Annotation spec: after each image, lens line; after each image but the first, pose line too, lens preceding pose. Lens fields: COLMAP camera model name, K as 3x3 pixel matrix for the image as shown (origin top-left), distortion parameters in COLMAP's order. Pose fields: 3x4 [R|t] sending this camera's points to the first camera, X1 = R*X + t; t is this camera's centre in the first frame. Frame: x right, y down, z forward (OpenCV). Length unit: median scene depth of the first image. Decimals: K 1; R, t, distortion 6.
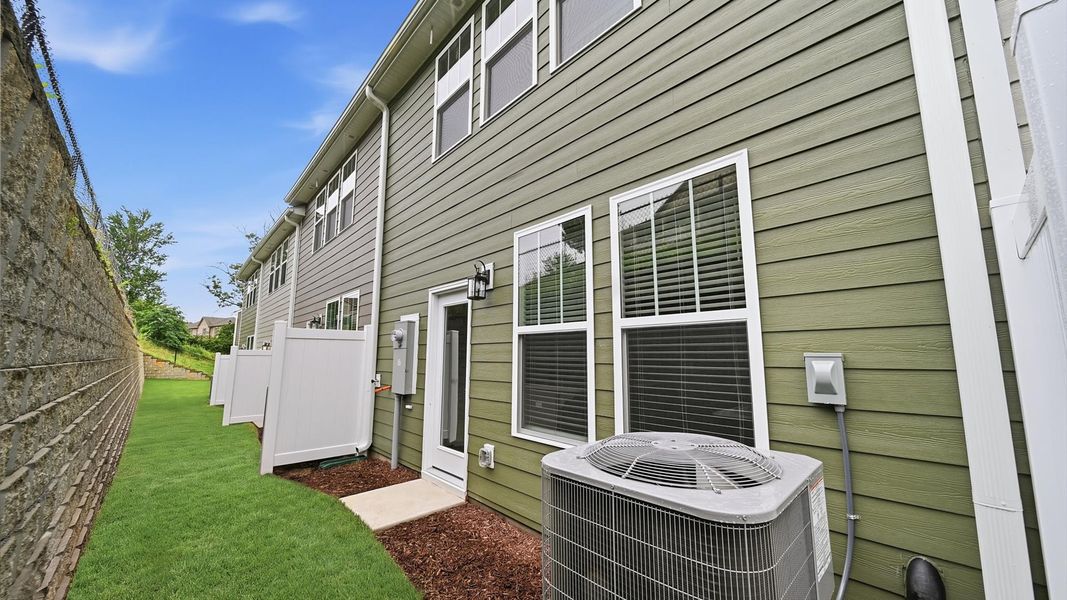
lens RADIAL K [[373.3, 0, 498.3], [0, 373.3, 316.2], [0, 0, 1]] dist [0.063855, -0.000098]
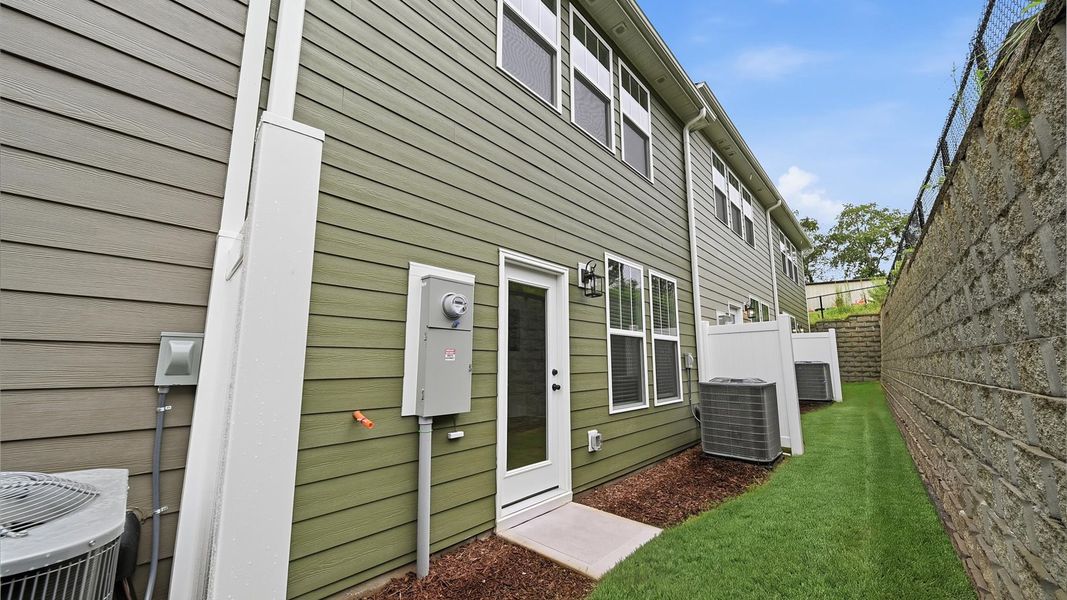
lens RADIAL K [[375.3, 0, 534.9], [0, 375.3, 306.5], [0, 0, 1]] dist [-0.002498, -0.000616]
pose [[-0.102686, 0.111113, 0.988488, -1.188579], [-0.138750, 0.982427, -0.124845, 0.150417], [-0.984989, -0.149972, -0.085465, 1.369576]]
